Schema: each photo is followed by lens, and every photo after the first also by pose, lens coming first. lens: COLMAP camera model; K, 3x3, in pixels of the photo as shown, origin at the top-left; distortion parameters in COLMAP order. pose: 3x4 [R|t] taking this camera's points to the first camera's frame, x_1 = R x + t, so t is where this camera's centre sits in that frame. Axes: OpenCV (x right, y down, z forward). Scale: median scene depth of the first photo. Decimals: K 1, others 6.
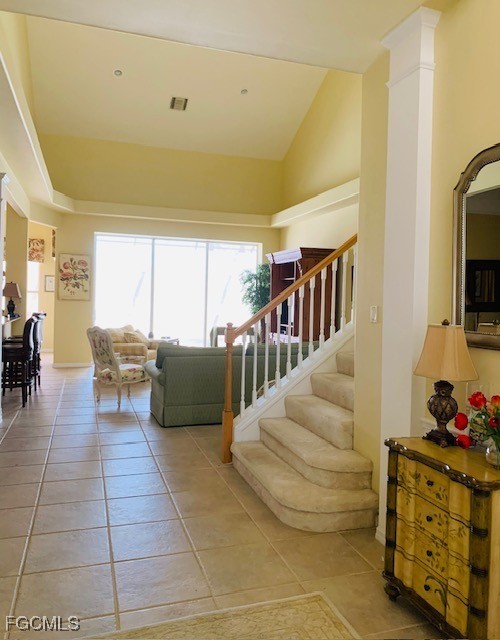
lens RADIAL K [[497.6, 0, 251.3], [0, 497.6, 317.2], [0, 0, 1]] dist [0.009812, -0.033508]
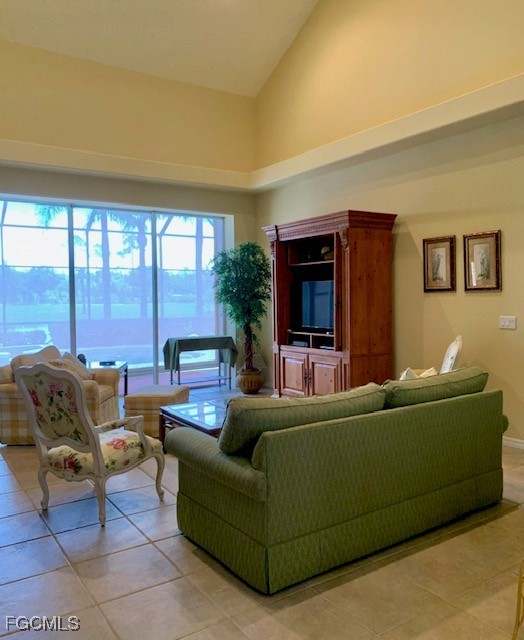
lens RADIAL K [[528.2, 0, 262.0], [0, 528.2, 319.0], [0, 0, 1]] dist [-0.007154, -0.002170]
pose [[0.964651, -0.049091, 0.258918, -0.226208], [0.046280, 0.998785, 0.016942, -0.021289], [-0.259435, -0.004361, 0.965751, 0.441659]]
